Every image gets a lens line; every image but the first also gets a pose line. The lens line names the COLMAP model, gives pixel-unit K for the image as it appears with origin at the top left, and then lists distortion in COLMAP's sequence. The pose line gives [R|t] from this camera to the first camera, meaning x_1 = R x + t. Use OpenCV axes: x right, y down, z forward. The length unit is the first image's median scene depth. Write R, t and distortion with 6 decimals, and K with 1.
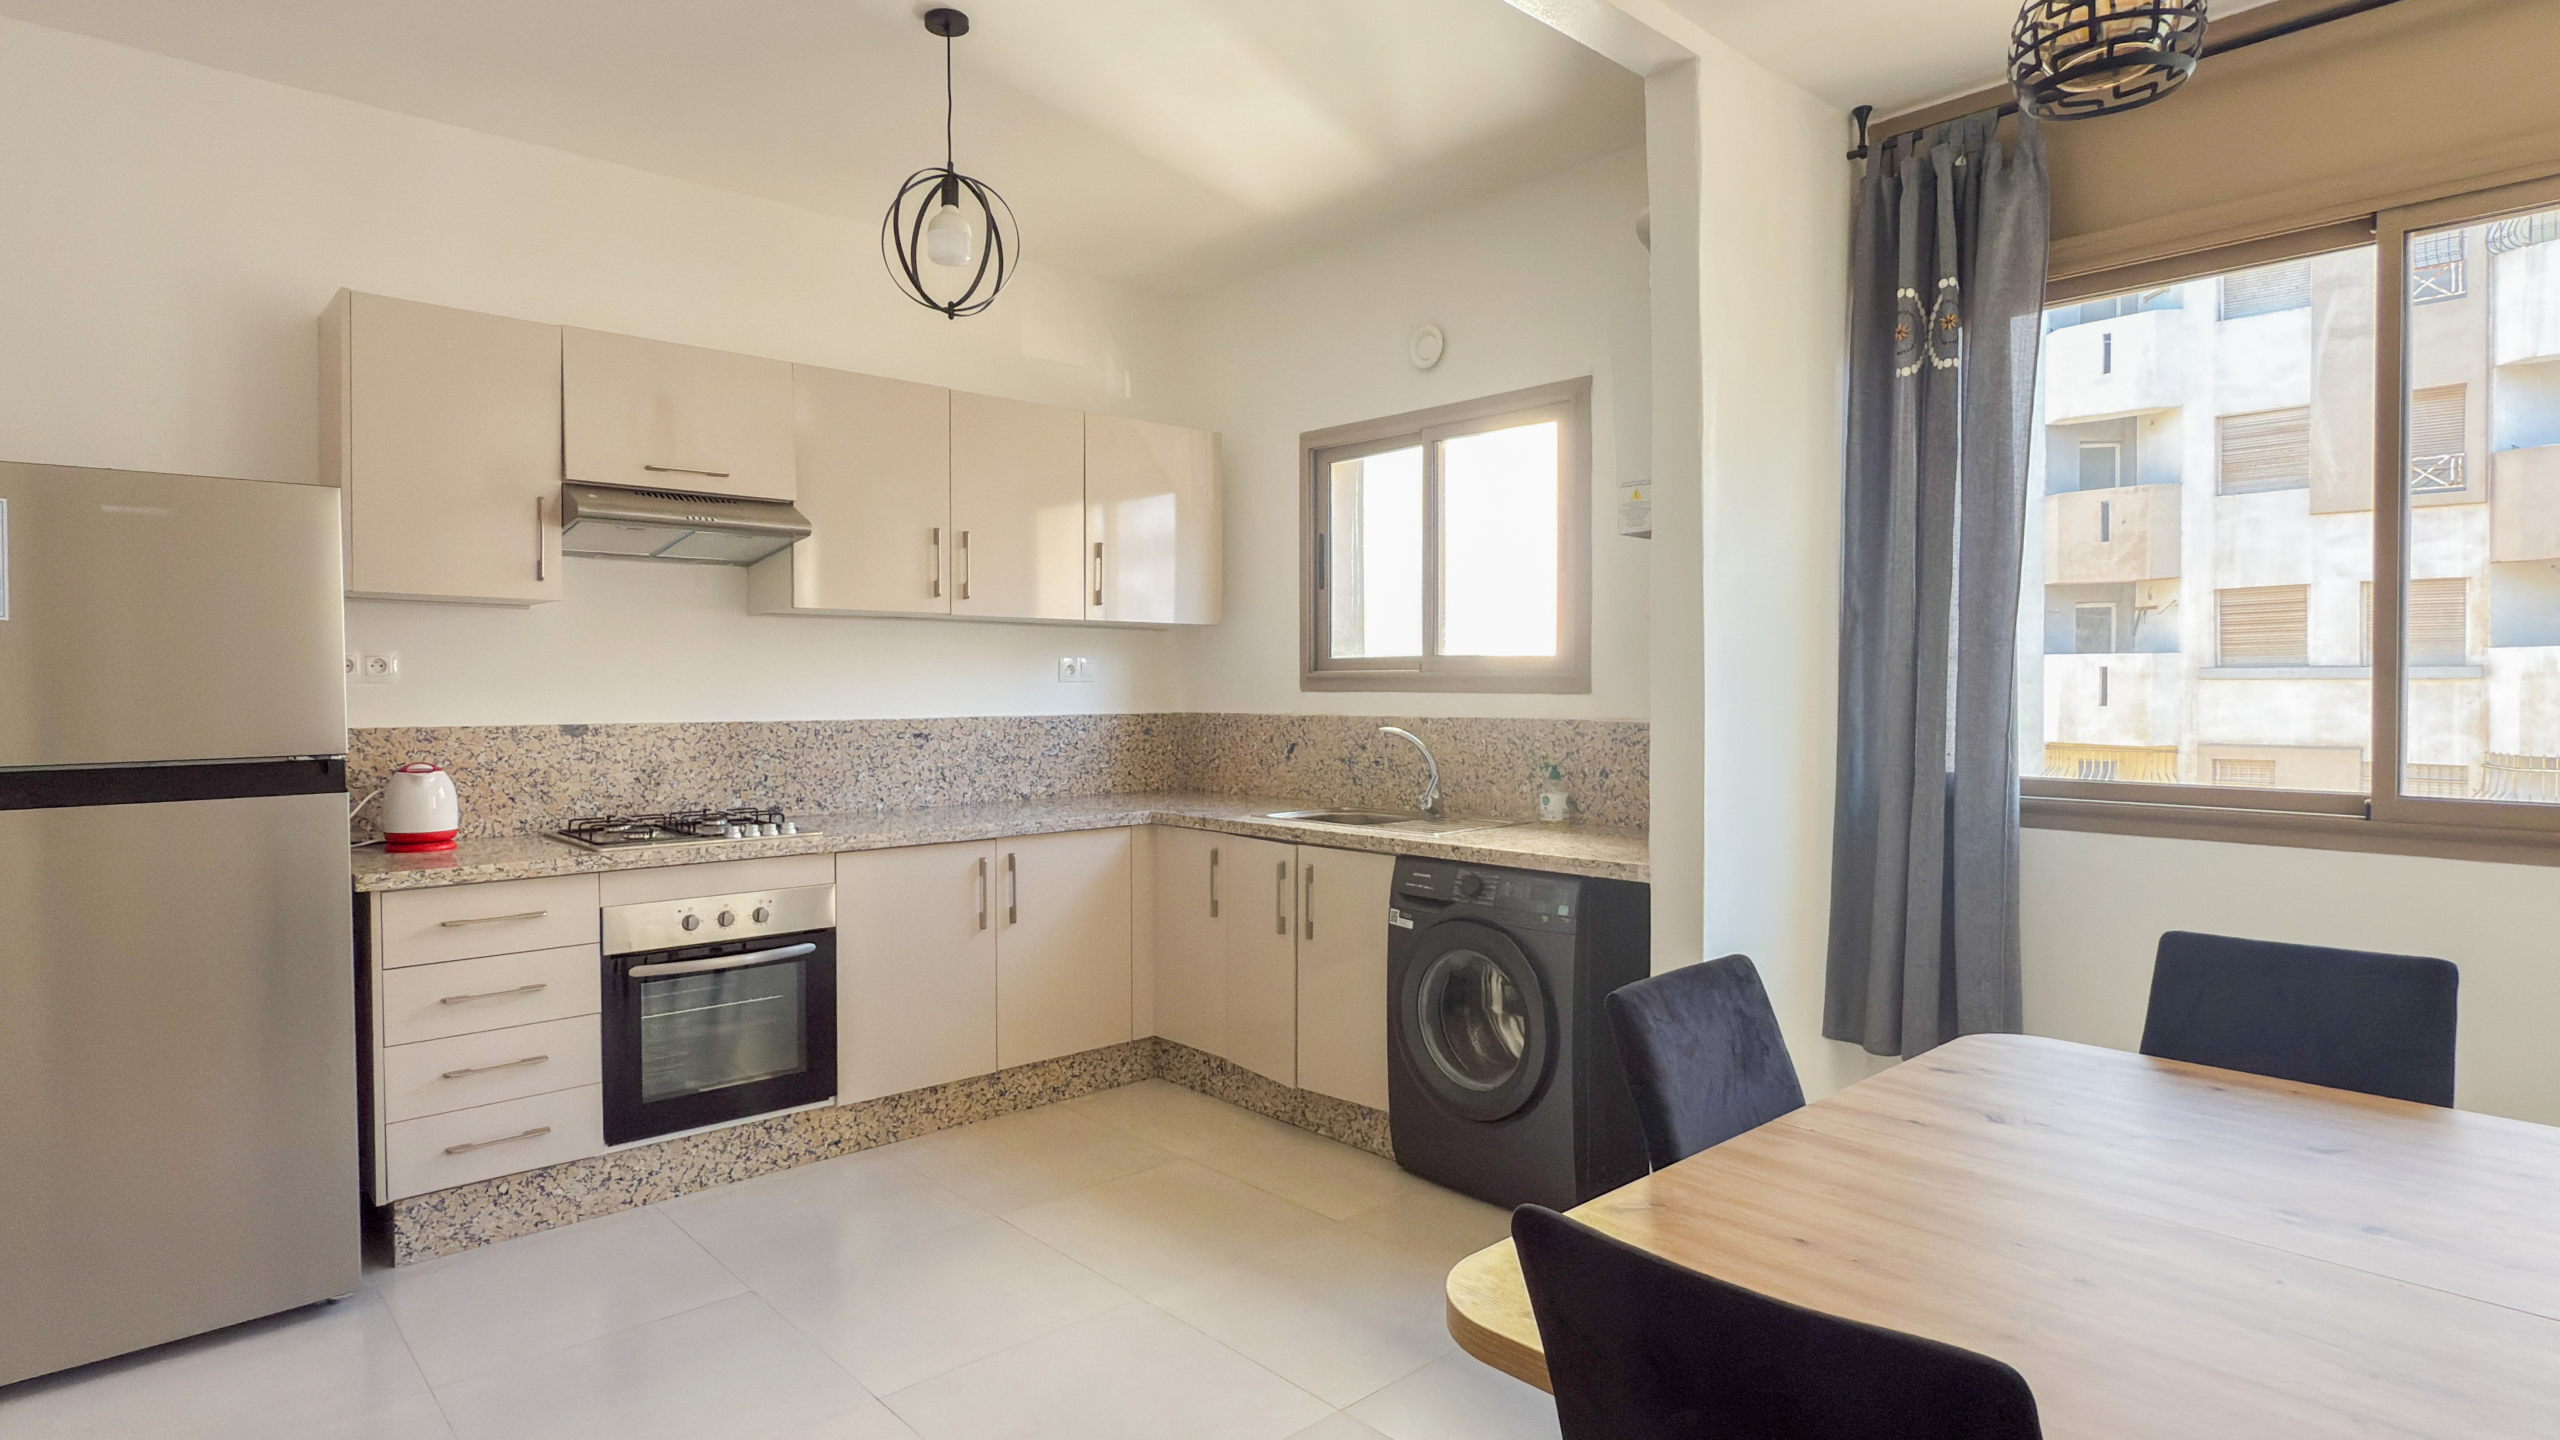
lens RADIAL K [[1364.5, 0, 1280.0], [0, 1364.5, 720.0], [0, 0, 1]] dist [-0.000565, -0.000016]
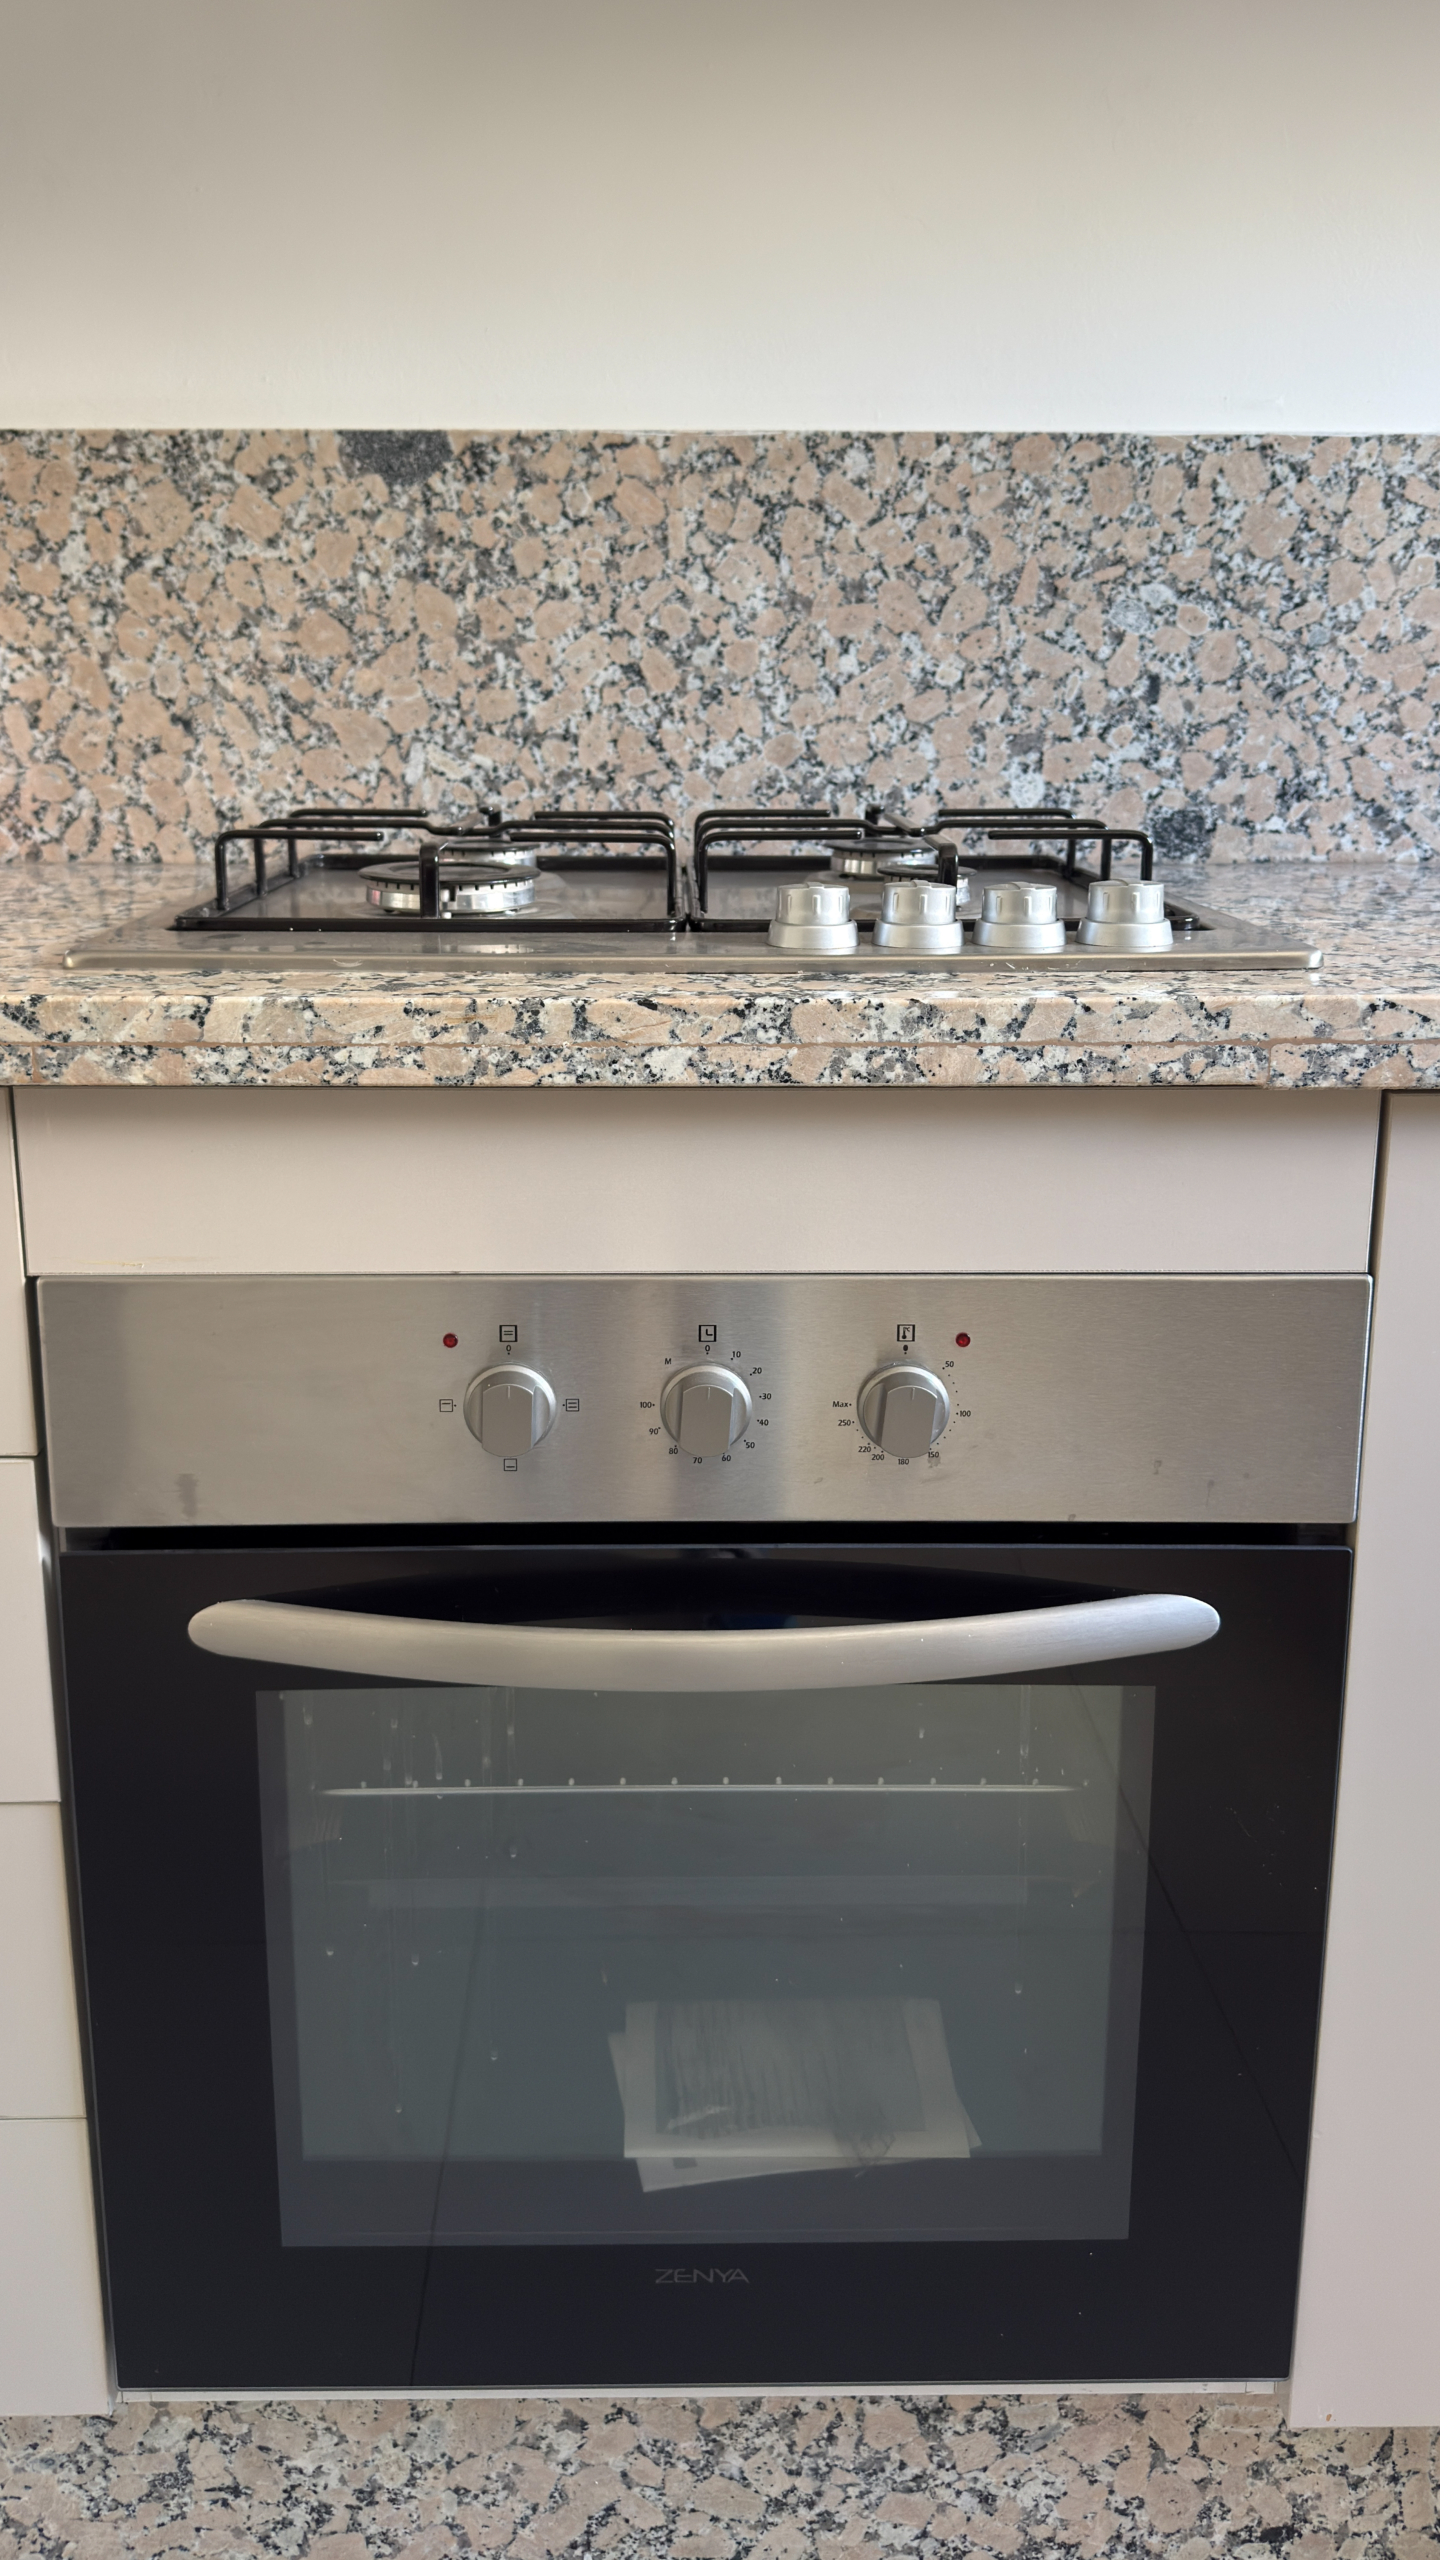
lens RADIAL K [[1792.8, 0, 715.2], [0, 1792.8, 1064.5], [0, 0, 1]] dist [0.008052, -0.001407]
pose [[0.744951, 0.133306, -0.653665, -0.240396], [-0.020121, 0.983876, 0.177716, 0.056567], [0.666816, -0.119237, 0.735622, 0.769585]]
